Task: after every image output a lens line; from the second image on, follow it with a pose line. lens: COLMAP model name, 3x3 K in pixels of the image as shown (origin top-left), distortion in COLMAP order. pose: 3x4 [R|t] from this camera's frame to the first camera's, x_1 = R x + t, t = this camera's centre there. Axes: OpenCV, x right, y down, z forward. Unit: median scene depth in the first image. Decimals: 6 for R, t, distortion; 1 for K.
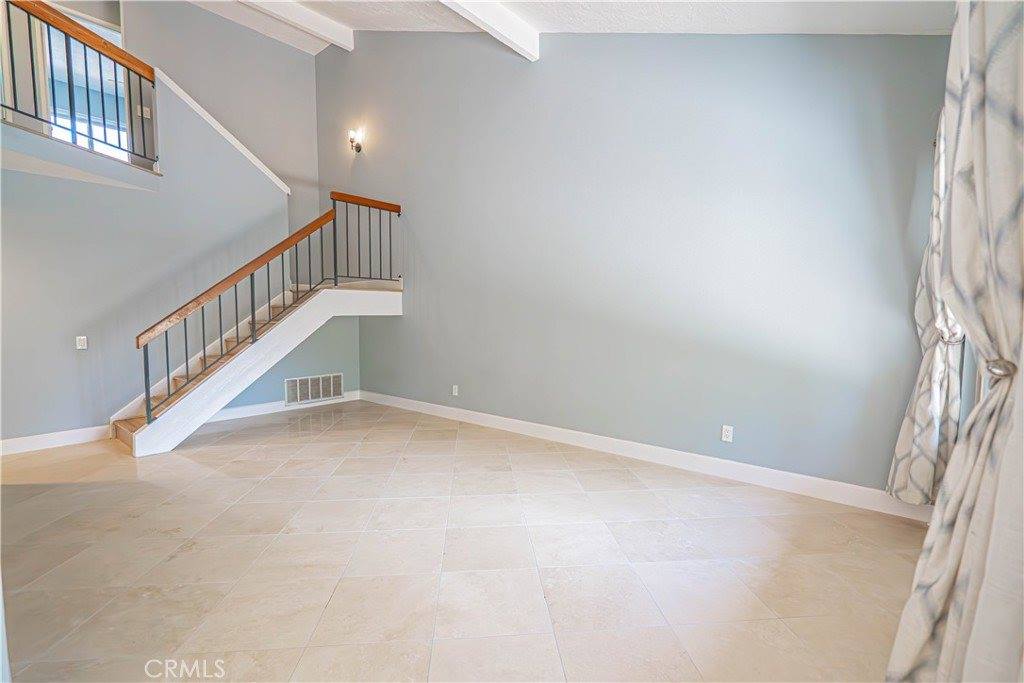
lens RADIAL K [[466.5, 0, 513.1], [0, 466.5, 345.3], [0, 0, 1]] dist [0.001048, 0.000703]
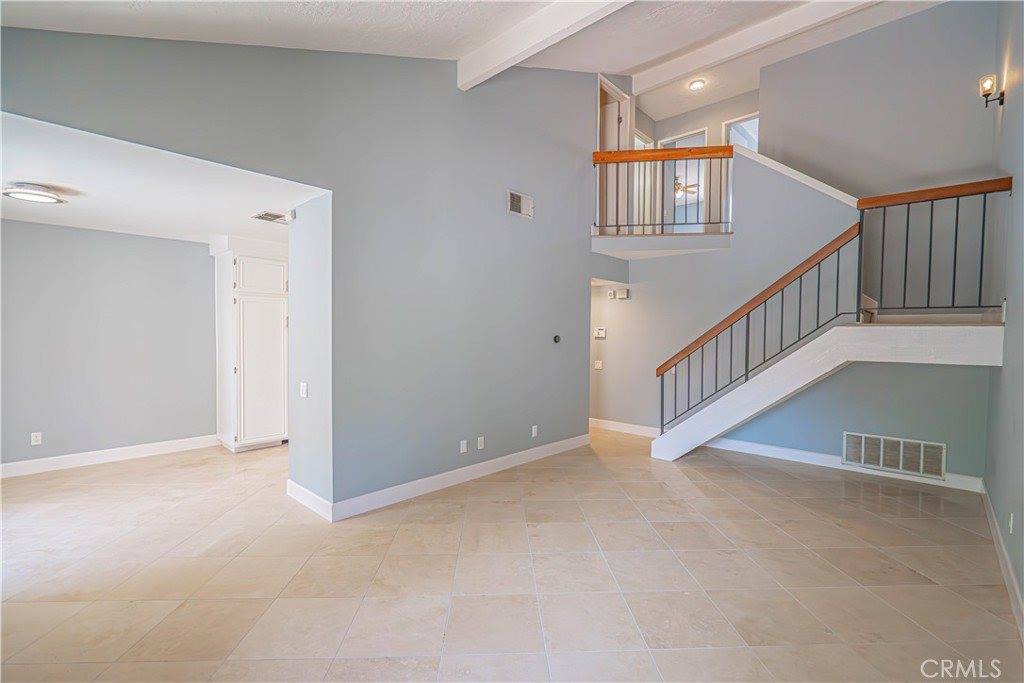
lens RADIAL K [[455.3, 0, 521.2], [0, 455.3, 348.1], [0, 0, 1]] dist [-0.000254, 0.000662]
pose [[-0.023146, 0.032285, -0.999211, 0.357929], [-0.078711, 0.996317, 0.034015, -0.063009], [0.996629, 0.079436, -0.020520, 0.443922]]
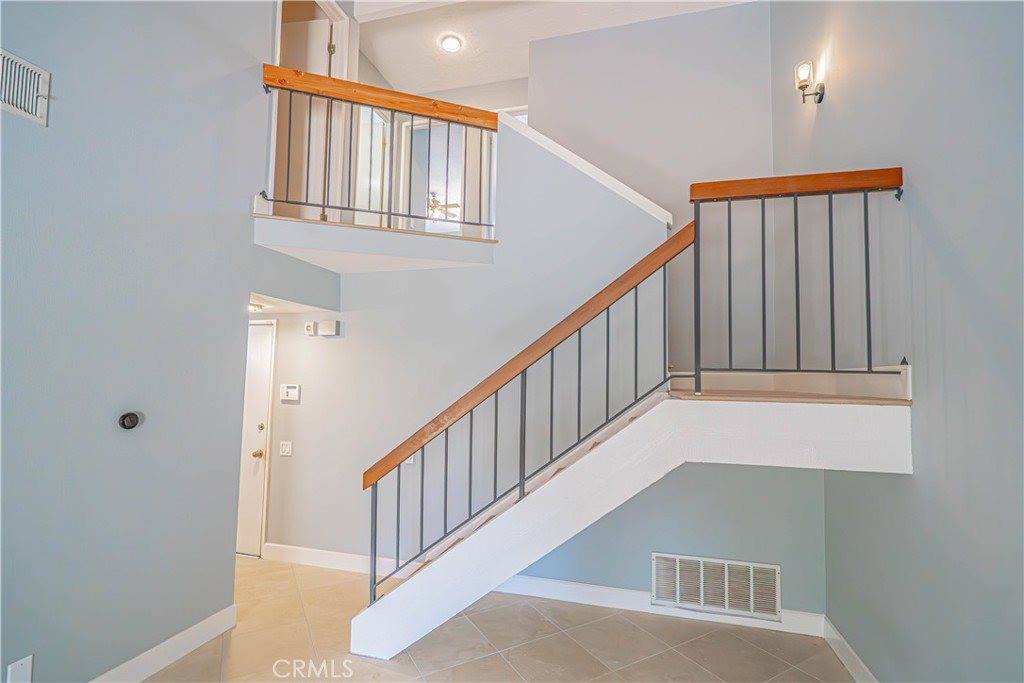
lens RADIAL K [[467.2, 0, 513.8], [0, 467.2, 351.5], [0, 0, 1]] dist [-0.001751, -0.000051]
pose [[0.433817, -0.045734, -0.899840, -0.056244], [-0.080893, 0.992701, -0.089453, -0.105574], [0.897362, 0.111597, 0.426951, 0.619425]]
